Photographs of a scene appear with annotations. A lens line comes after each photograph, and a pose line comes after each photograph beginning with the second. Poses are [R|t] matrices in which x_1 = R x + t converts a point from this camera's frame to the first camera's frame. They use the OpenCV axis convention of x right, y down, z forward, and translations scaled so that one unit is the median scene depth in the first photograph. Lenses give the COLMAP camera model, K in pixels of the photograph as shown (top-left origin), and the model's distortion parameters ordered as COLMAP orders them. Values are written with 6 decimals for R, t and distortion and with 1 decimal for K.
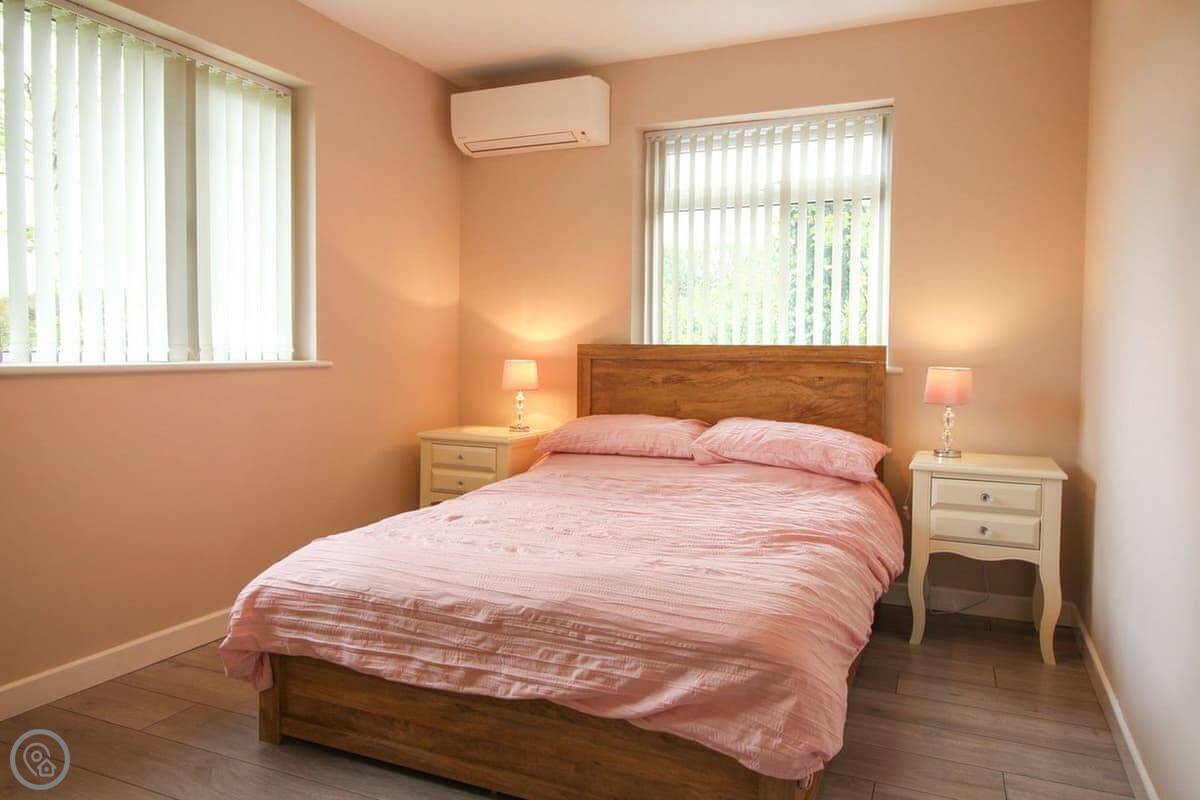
lens RADIAL K [[847.5, 0, 600.5], [0, 847.5, 396.4], [0, 0, 1]] dist [-0.009591, -0.000246]
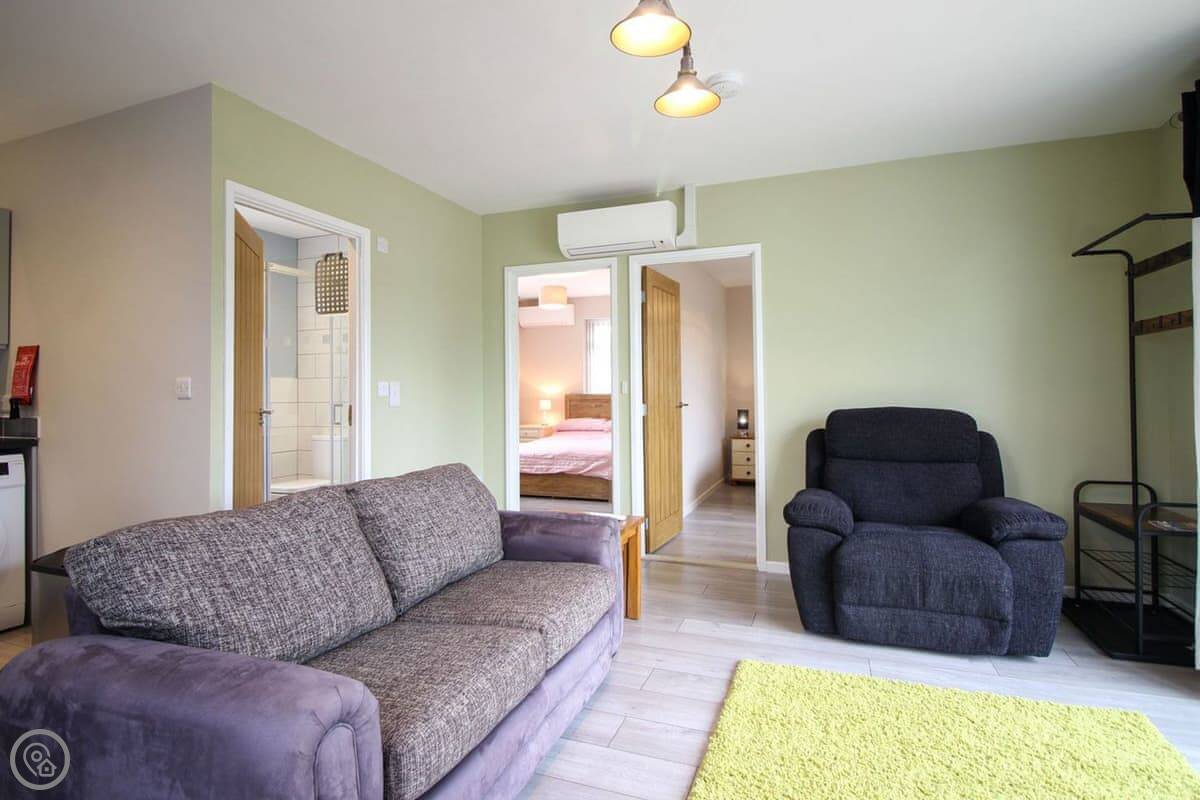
lens RADIAL K [[580.6, 0, 600.9], [0, 580.6, 391.8], [0, 0, 1]] dist [-0.003429, -0.006685]
pose [[0.998217, -0.020459, 0.056074, -0.015474], [0.023614, 0.998141, -0.056186, 0.044546], [-0.054821, 0.057410, 0.996844, -0.996611]]
